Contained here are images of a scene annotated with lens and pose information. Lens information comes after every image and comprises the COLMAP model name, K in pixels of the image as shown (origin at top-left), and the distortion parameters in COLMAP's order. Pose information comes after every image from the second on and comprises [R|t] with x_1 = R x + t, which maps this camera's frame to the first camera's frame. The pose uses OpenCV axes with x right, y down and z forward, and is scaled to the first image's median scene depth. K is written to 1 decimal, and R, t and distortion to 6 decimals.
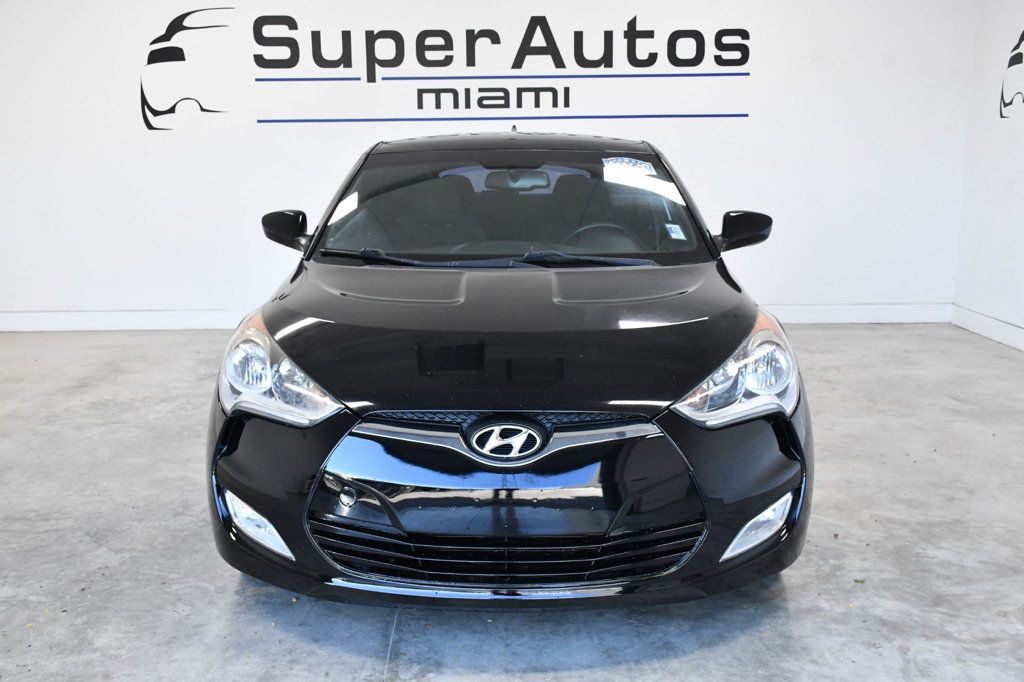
lens RADIAL K [[1073.8, 0, 493.7], [0, 1073.8, 326.1], [0, 0, 1]] dist [0.071115, 0.000000]
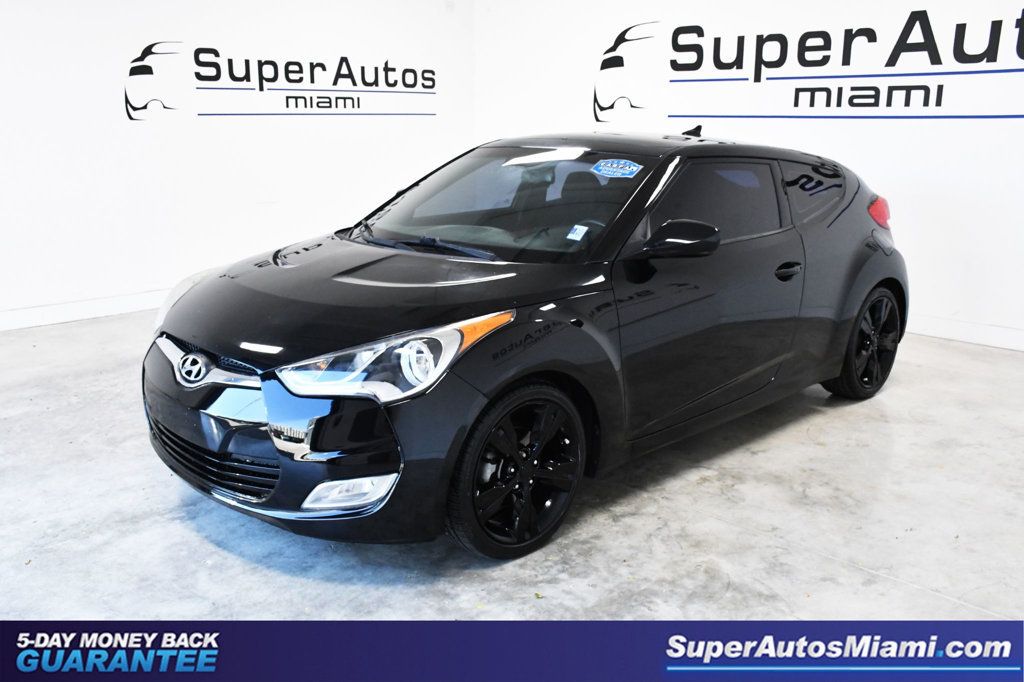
lens RADIAL K [[926.5, 0, 506.6], [0, 926.5, 345.1], [0, 0, 1]] dist [-0.044825, 0.077687]
pose [[0.701373, 0.184264, -0.688565, 0.402529], [-0.143170, 0.982740, 0.117154, -0.036729], [0.698268, 0.016413, 0.715648, 0.155892]]
